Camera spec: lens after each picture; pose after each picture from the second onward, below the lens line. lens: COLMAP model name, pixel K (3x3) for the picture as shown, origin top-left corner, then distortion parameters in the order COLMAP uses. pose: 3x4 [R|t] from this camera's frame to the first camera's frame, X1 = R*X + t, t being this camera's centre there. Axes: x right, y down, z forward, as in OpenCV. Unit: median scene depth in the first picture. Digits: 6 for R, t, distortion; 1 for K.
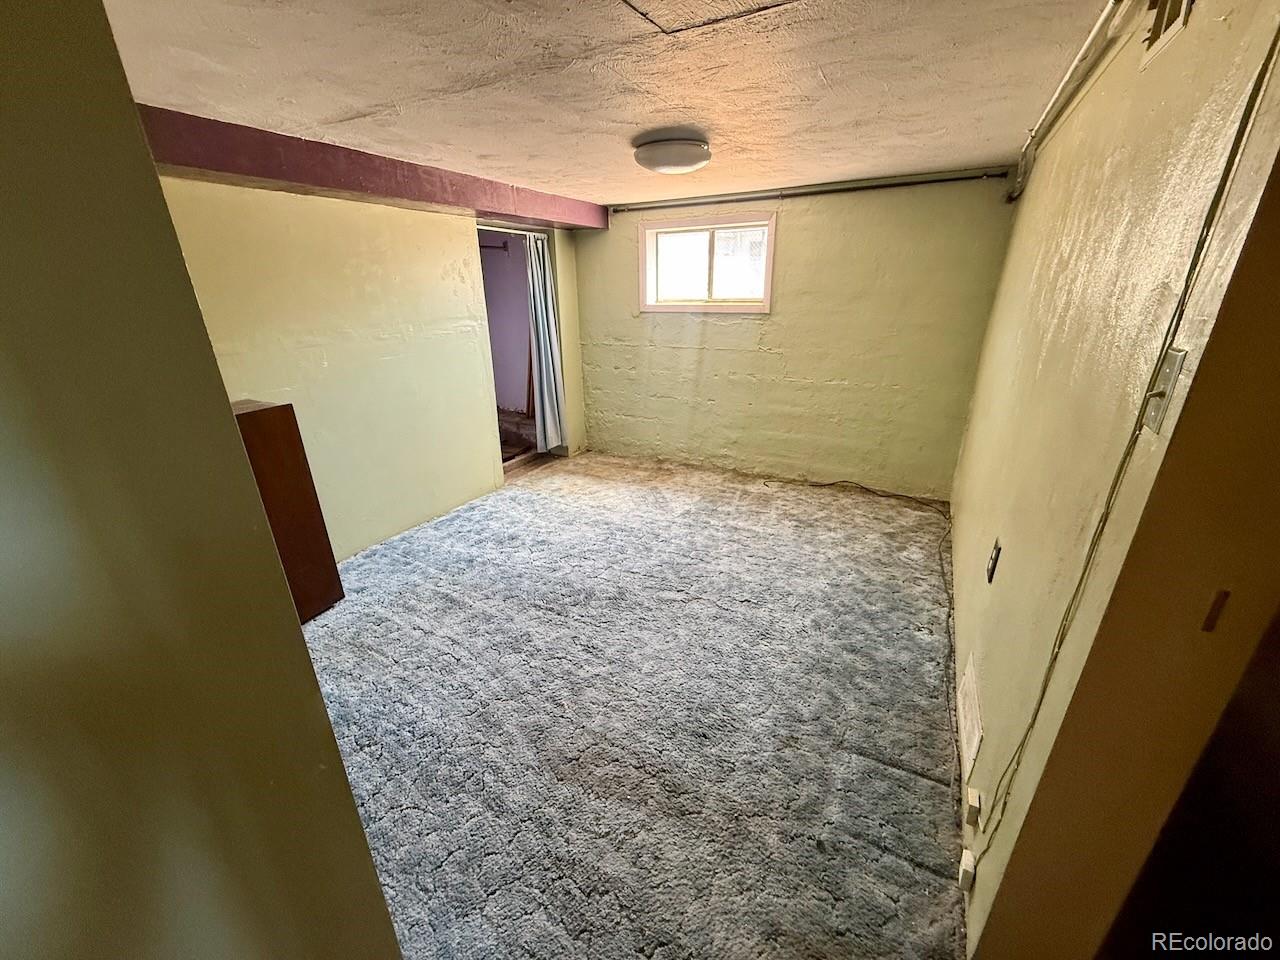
lens RADIAL K [[517.1, 0, 641.5], [0, 517.1, 485.9], [0, 0, 1]] dist [-0.010216, 0.000822]
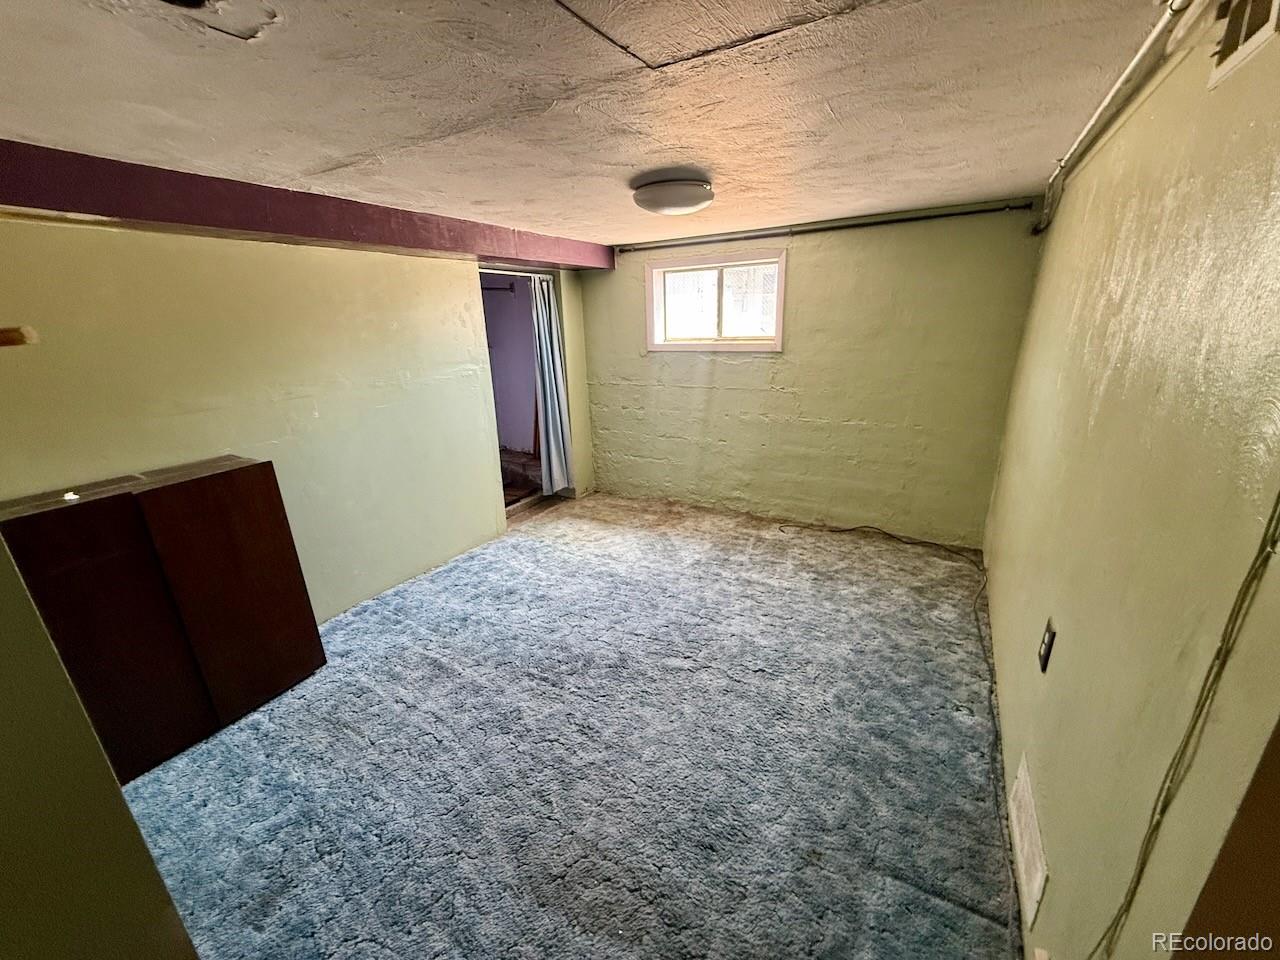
lens RADIAL K [[517.1, 0, 641.0], [0, 517.1, 483.3], [0, 0, 1]] dist [-0.010216, 0.000822]
pose [[0.999391, -0.007252, -0.034128, 0.031654], [0.005224, 0.998237, -0.059130, -0.060296], [0.034497, 0.058916, 0.997667, 0.084365]]
